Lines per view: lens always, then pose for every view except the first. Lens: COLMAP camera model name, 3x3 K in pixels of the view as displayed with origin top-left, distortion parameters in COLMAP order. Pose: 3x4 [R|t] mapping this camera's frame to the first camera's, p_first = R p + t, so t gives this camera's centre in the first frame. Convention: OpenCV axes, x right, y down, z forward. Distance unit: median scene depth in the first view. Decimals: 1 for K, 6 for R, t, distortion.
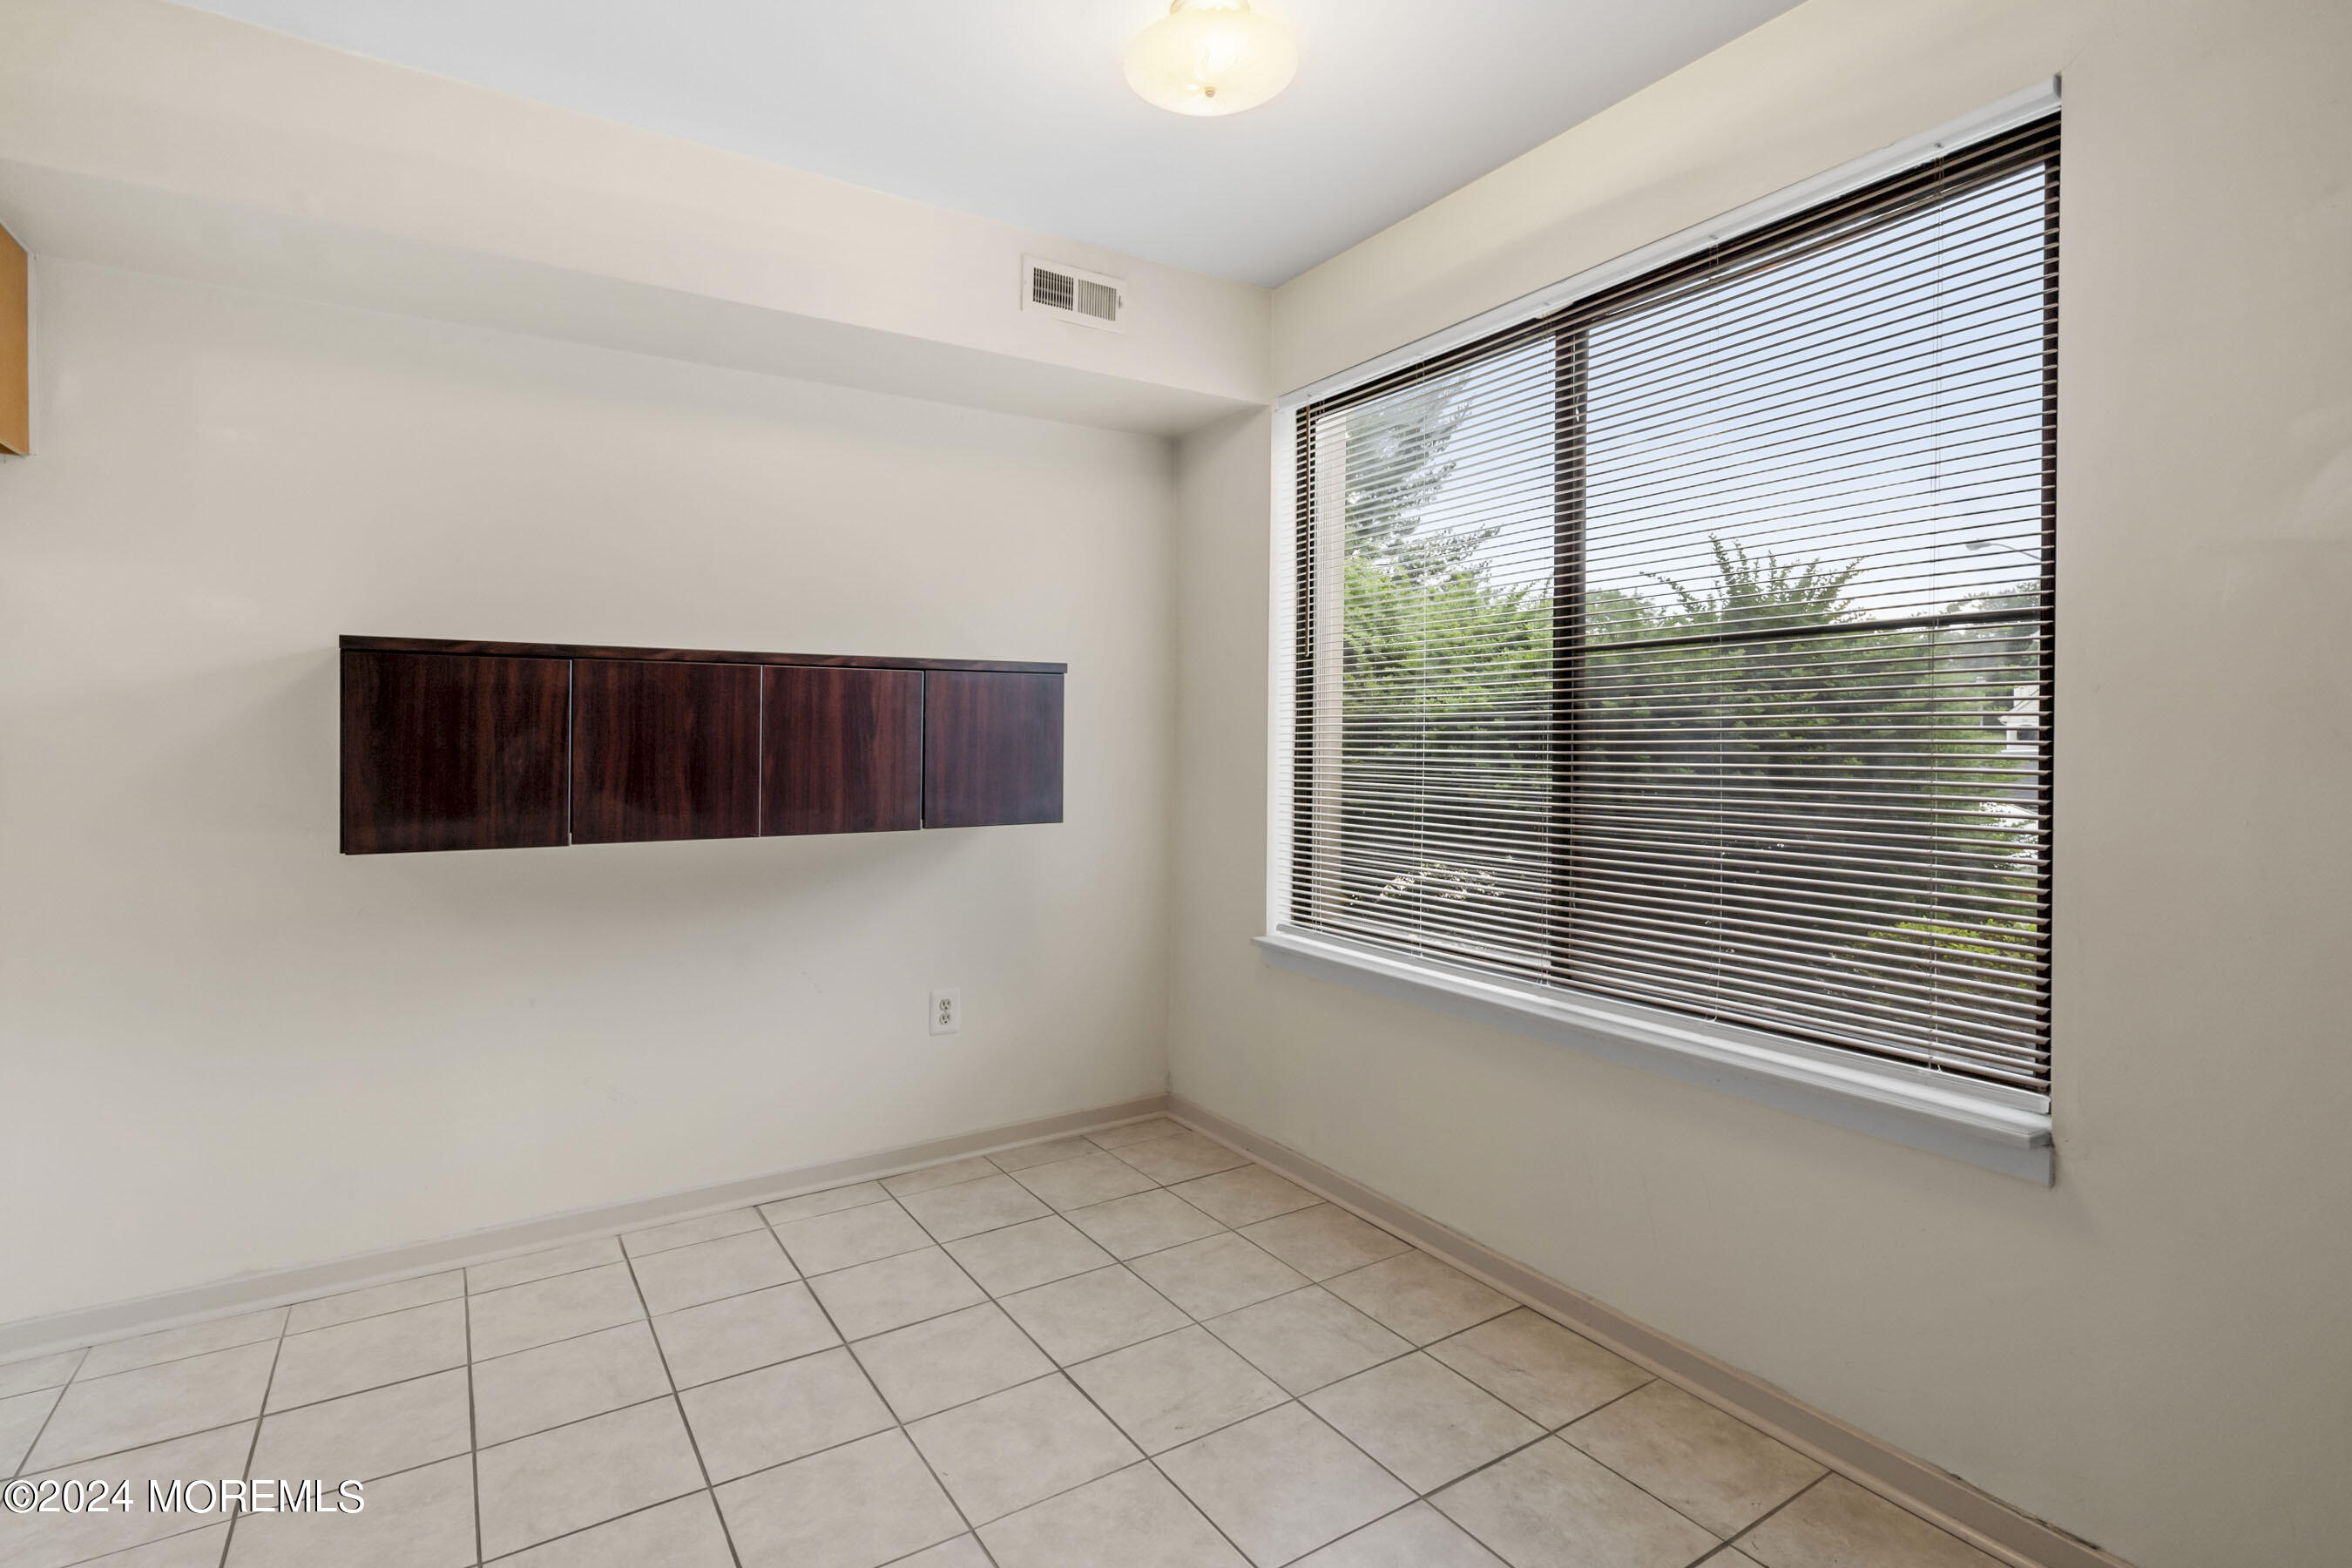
lens RADIAL K [[1129.9, 0, 1172.0], [0, 1129.9, 746.6], [0, 0, 1]] dist [-0.002997, -0.000364]
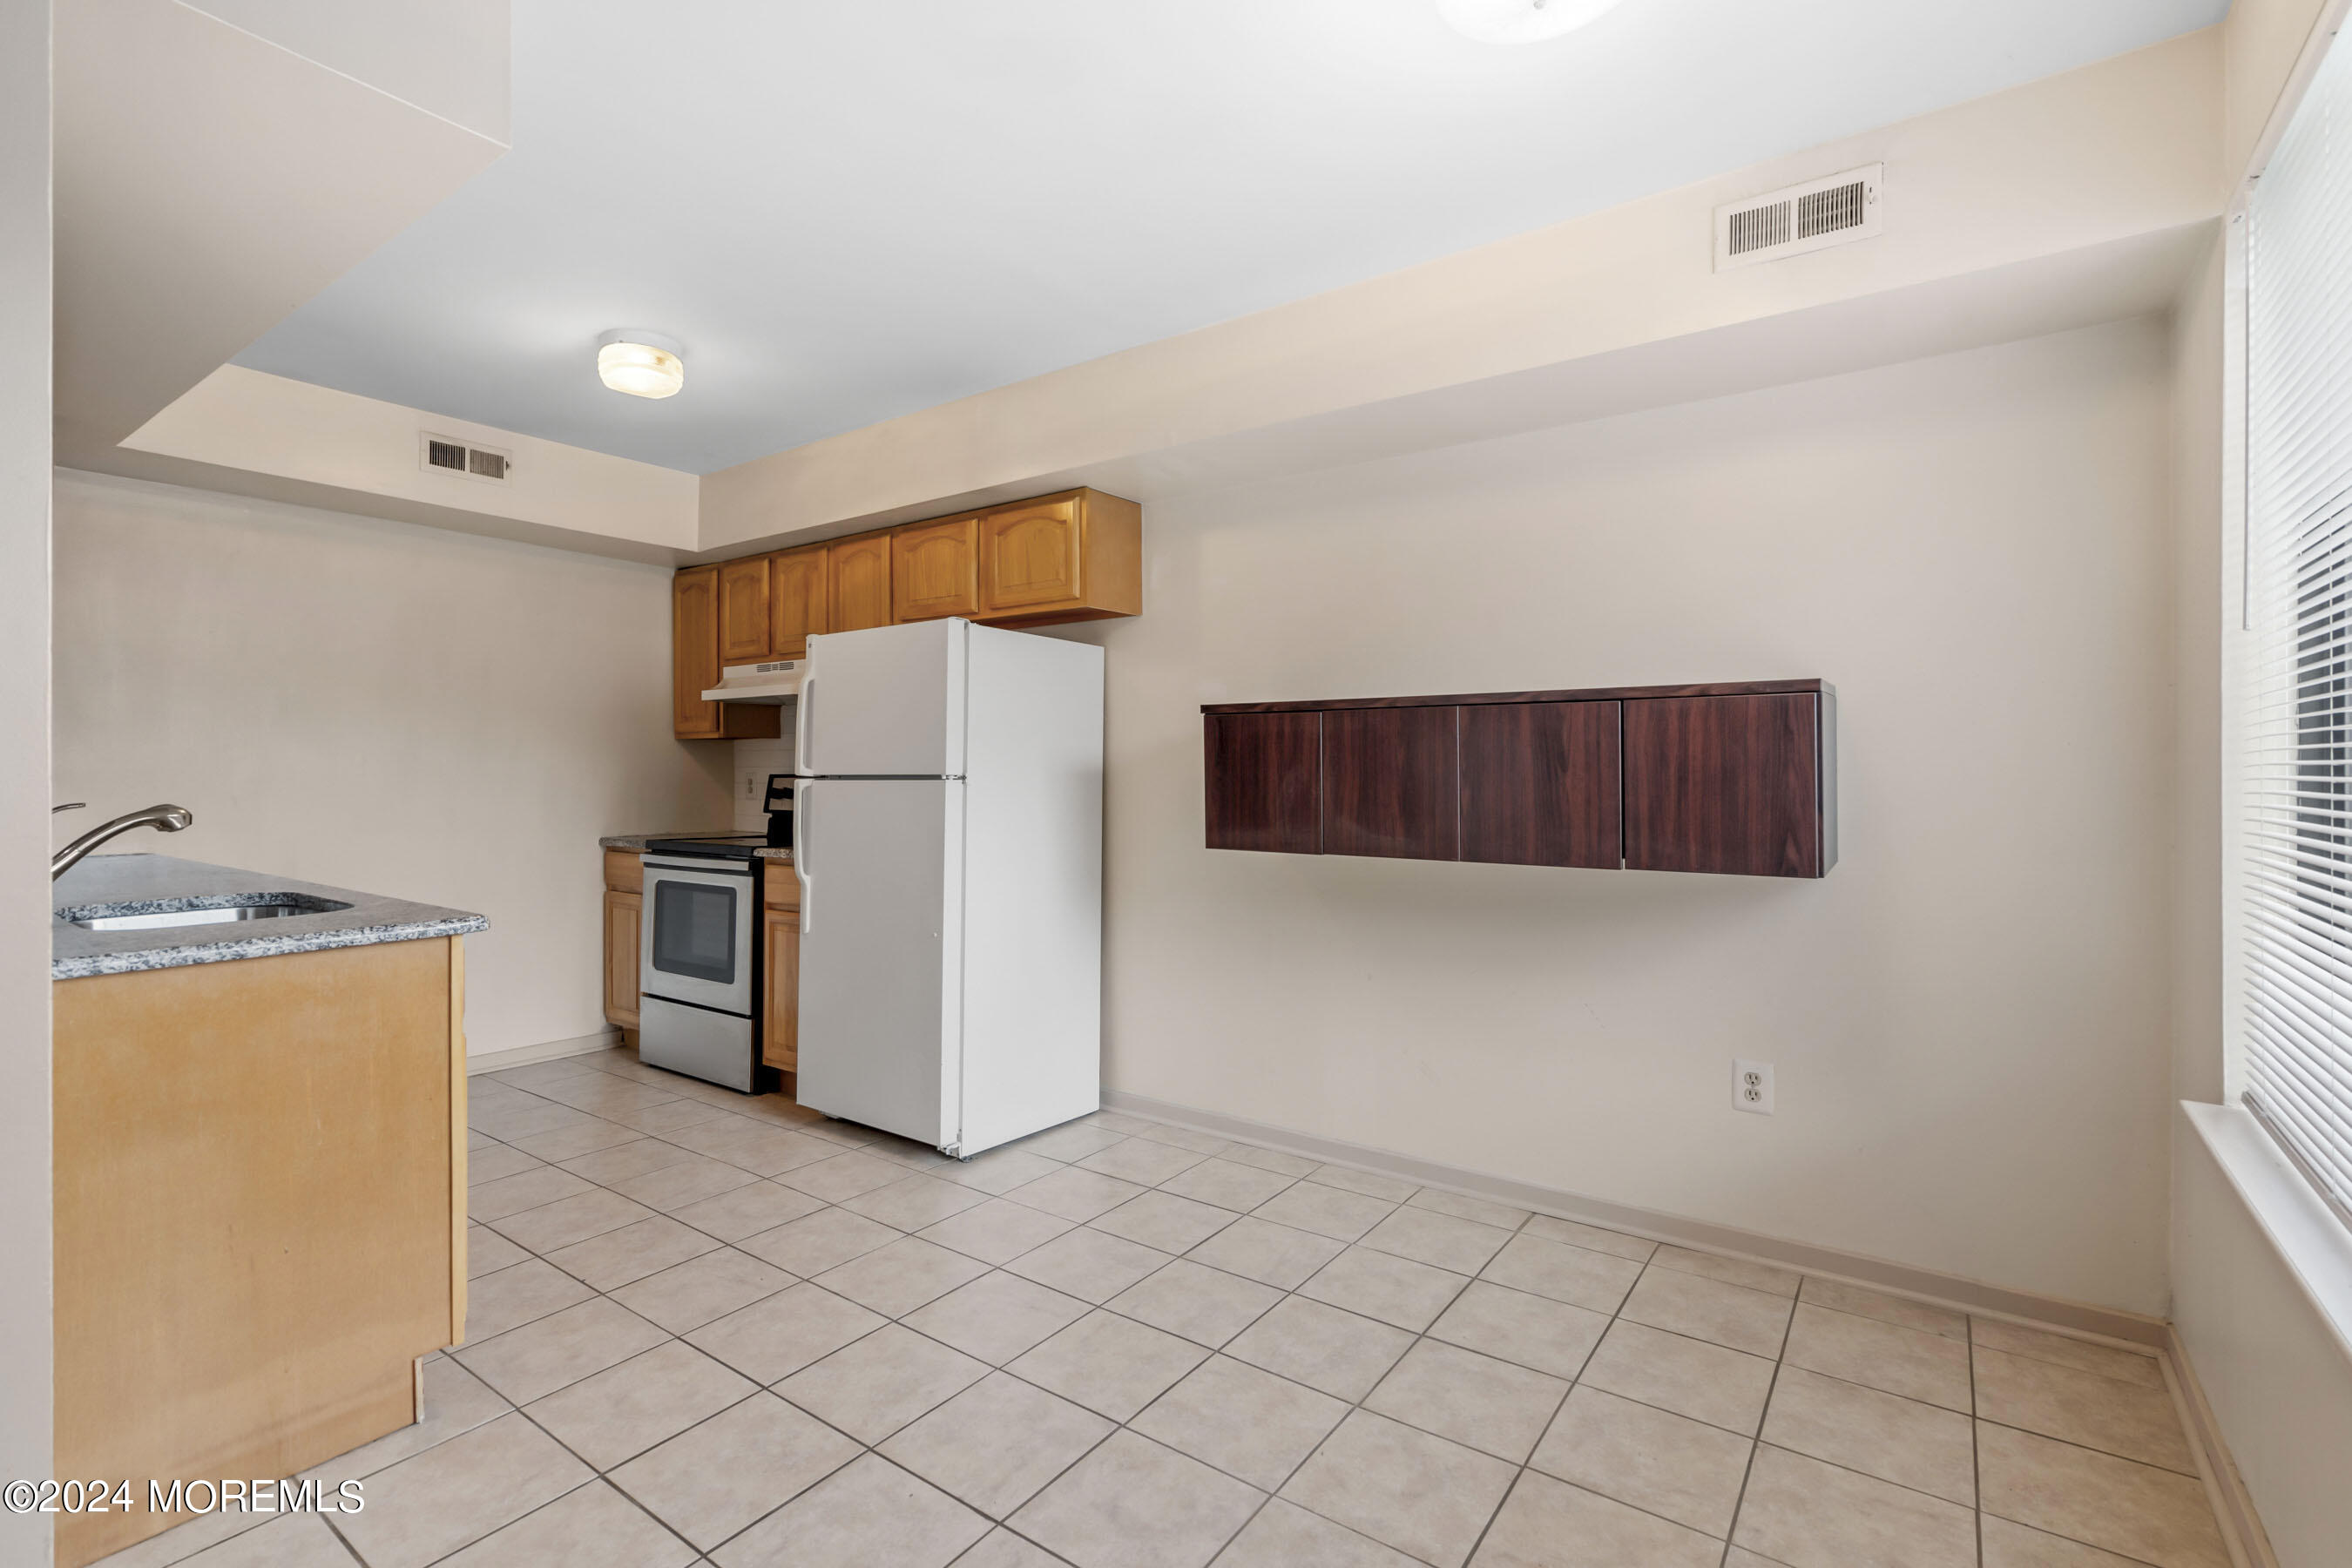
lens RADIAL K [[1079.2, 0, 1165.4], [0, 1079.2, 761.1], [0, 0, 1]] dist [-0.003454, 0.000254]
pose [[0.365898, -0.008944, -0.930612, 0.486510], [-0.007288, 0.999896, -0.012475, -0.002970], [0.930626, 0.011346, 0.365795, 0.325371]]
